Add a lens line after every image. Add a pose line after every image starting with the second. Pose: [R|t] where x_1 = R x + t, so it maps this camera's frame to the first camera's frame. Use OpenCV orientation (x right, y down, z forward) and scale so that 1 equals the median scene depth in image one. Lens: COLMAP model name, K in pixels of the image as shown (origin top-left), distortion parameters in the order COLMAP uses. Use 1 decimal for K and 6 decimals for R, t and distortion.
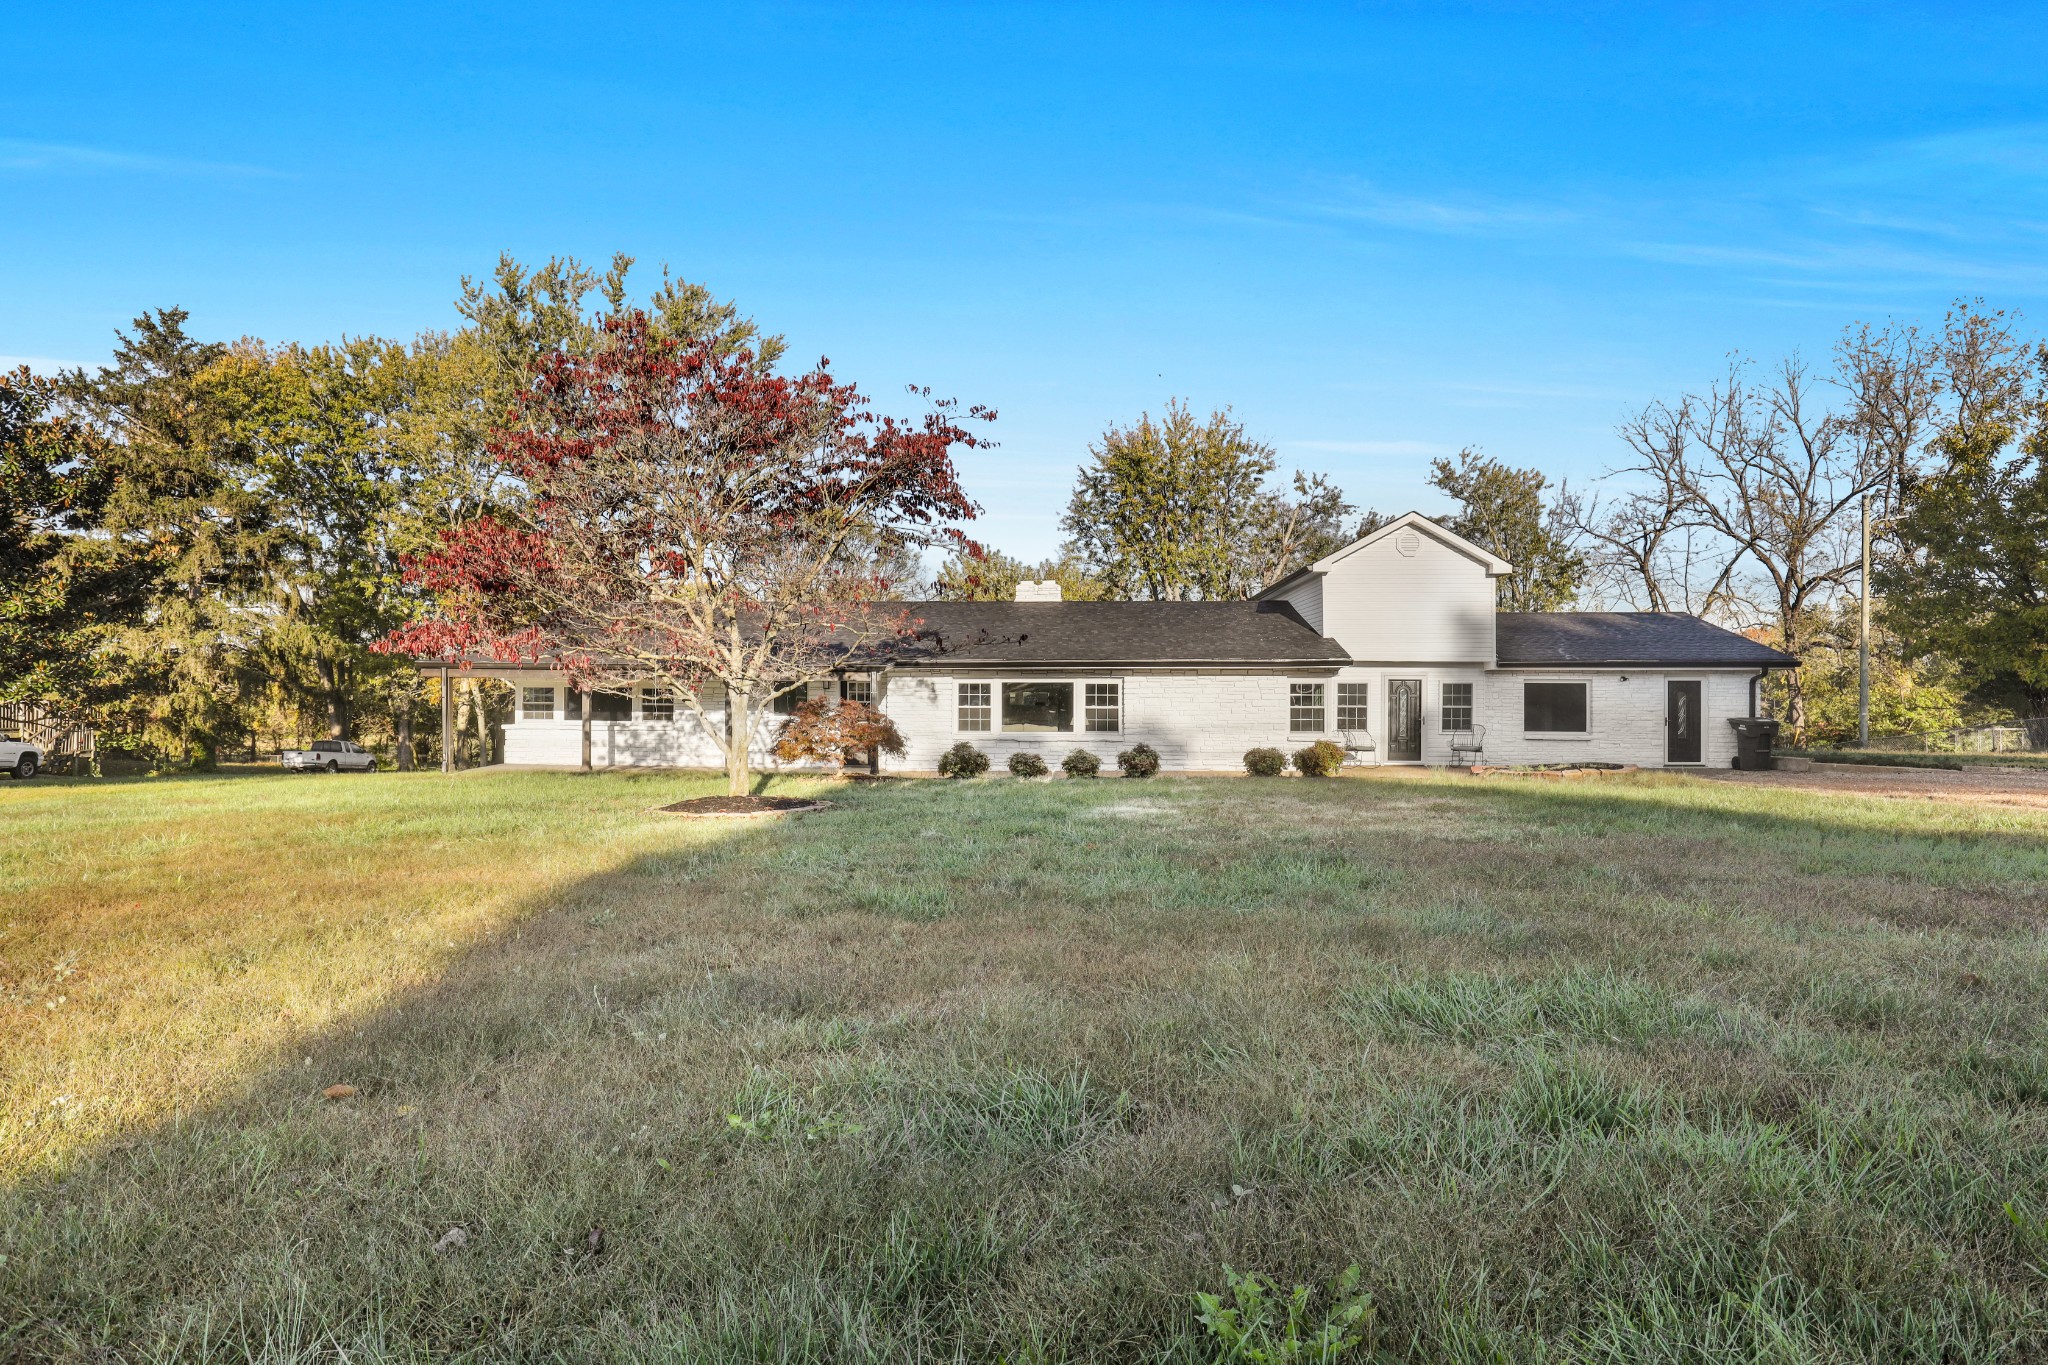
lens RADIAL K [[1174.6, 0, 1035.1], [0, 1174.6, 692.8], [0, 0, 1]] dist [-0.021810, 0.003358]
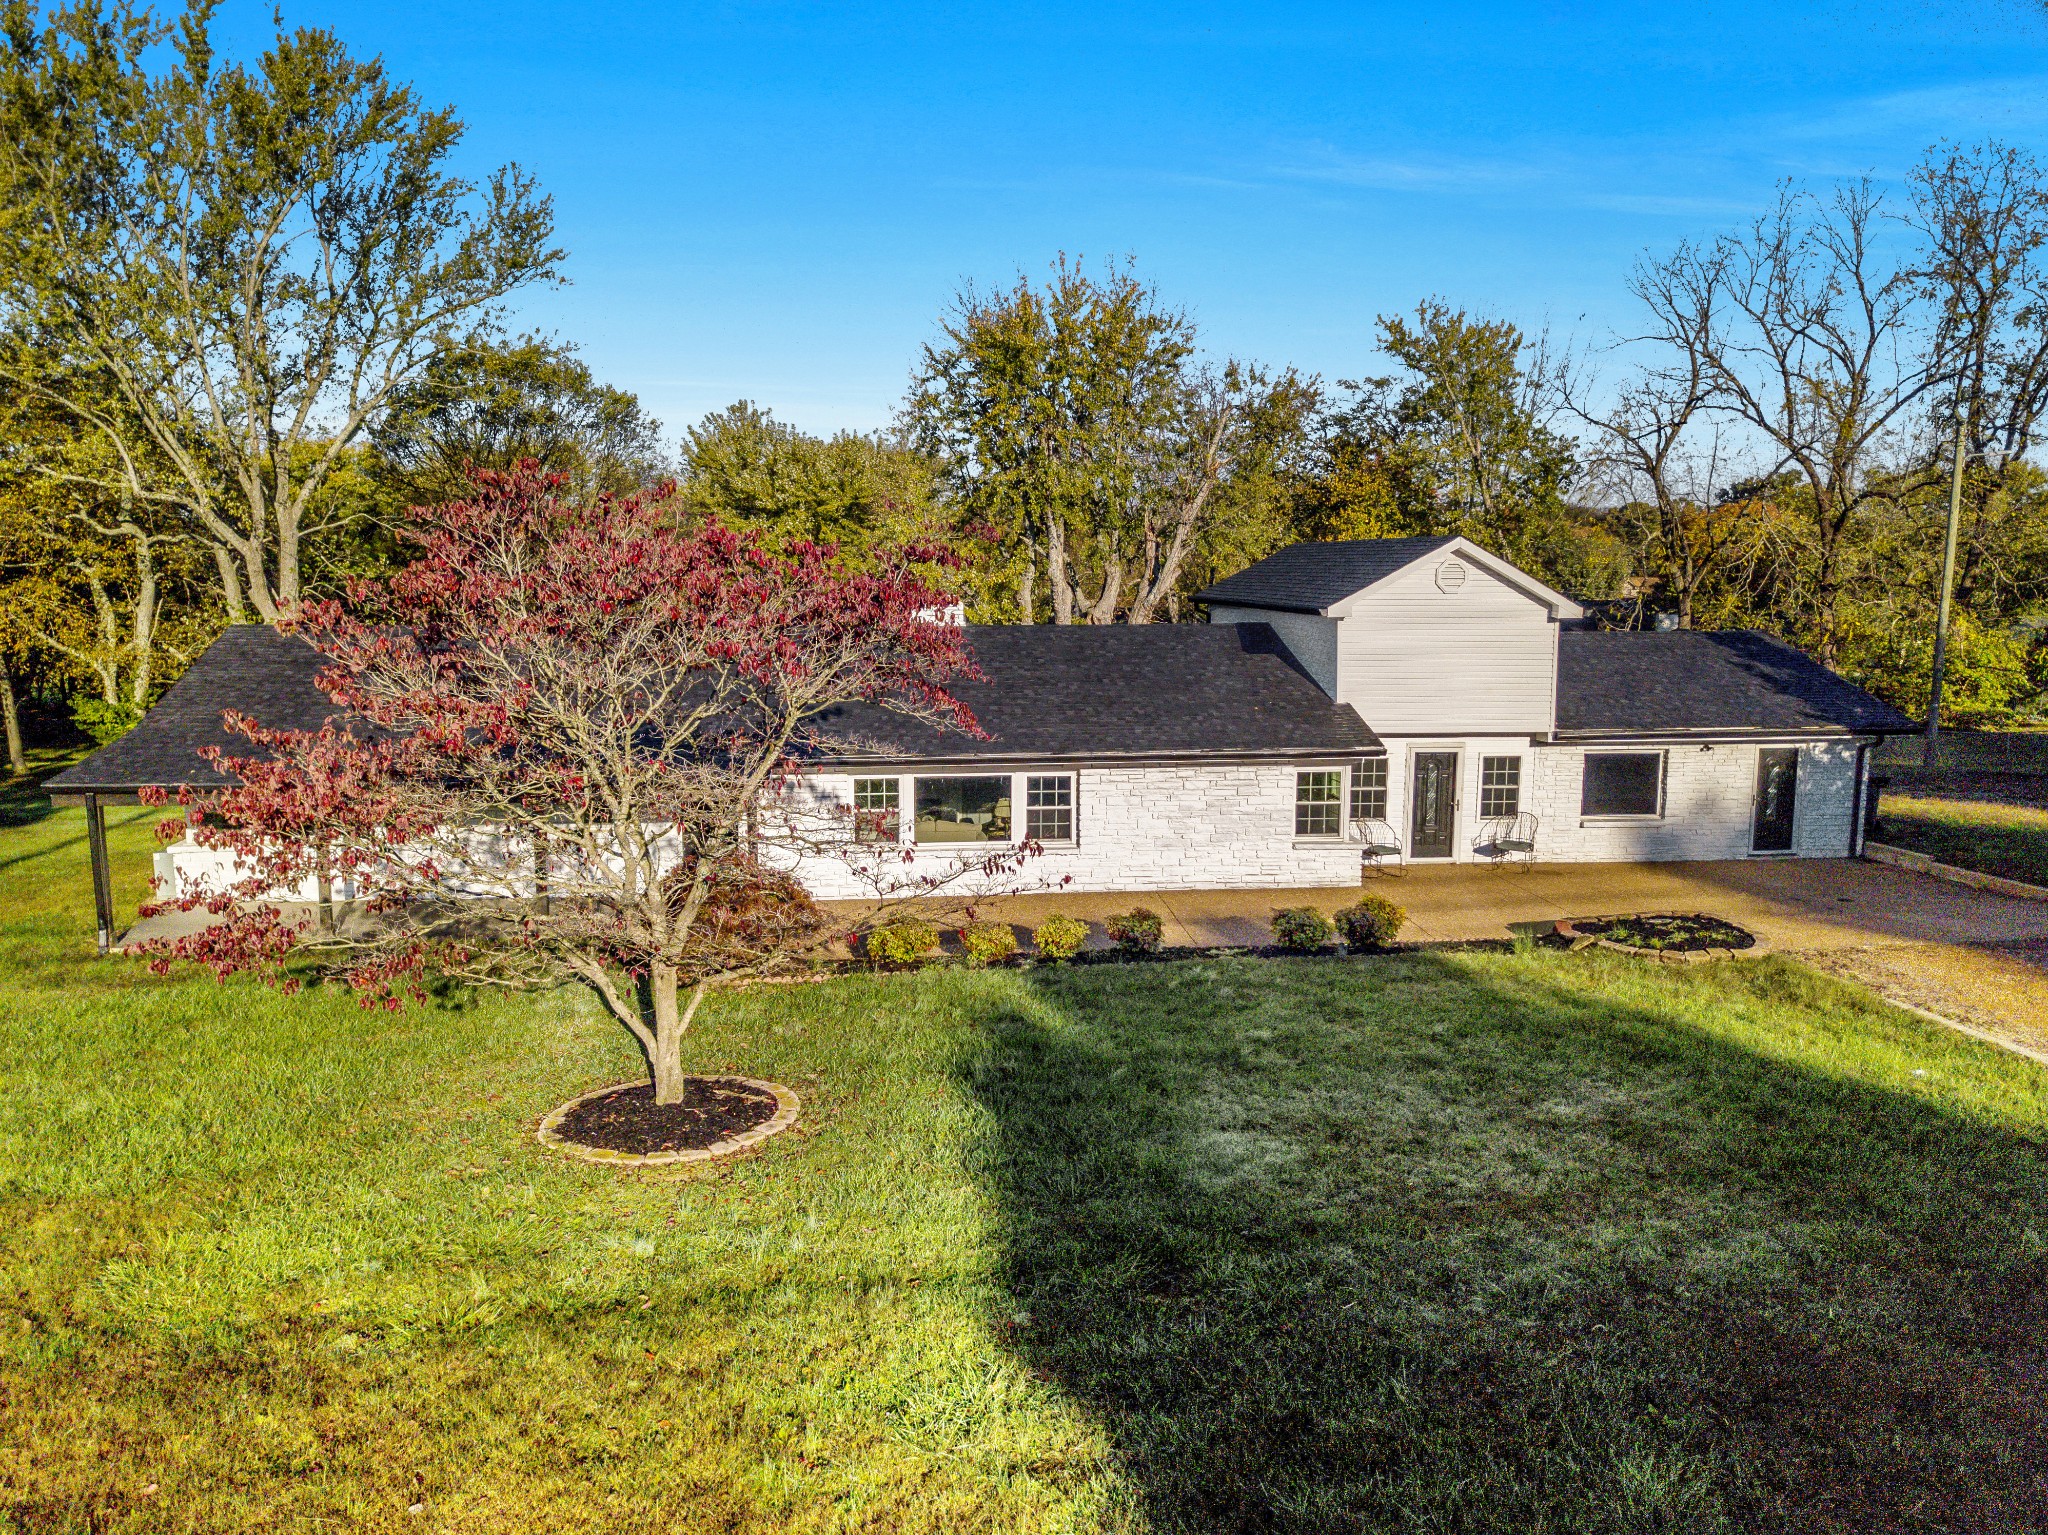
lens RADIAL K [[1613.5, 0, 1021.8], [0, 1613.5, 772.5], [0, 0, 1]] dist [0.030098, -0.019017]
pose [[0.987937, -0.021469, 0.153363, -0.102989], [-0.001003, 0.989435, 0.144975, -0.139912], [-0.154856, -0.143380, 0.977477, 0.014399]]
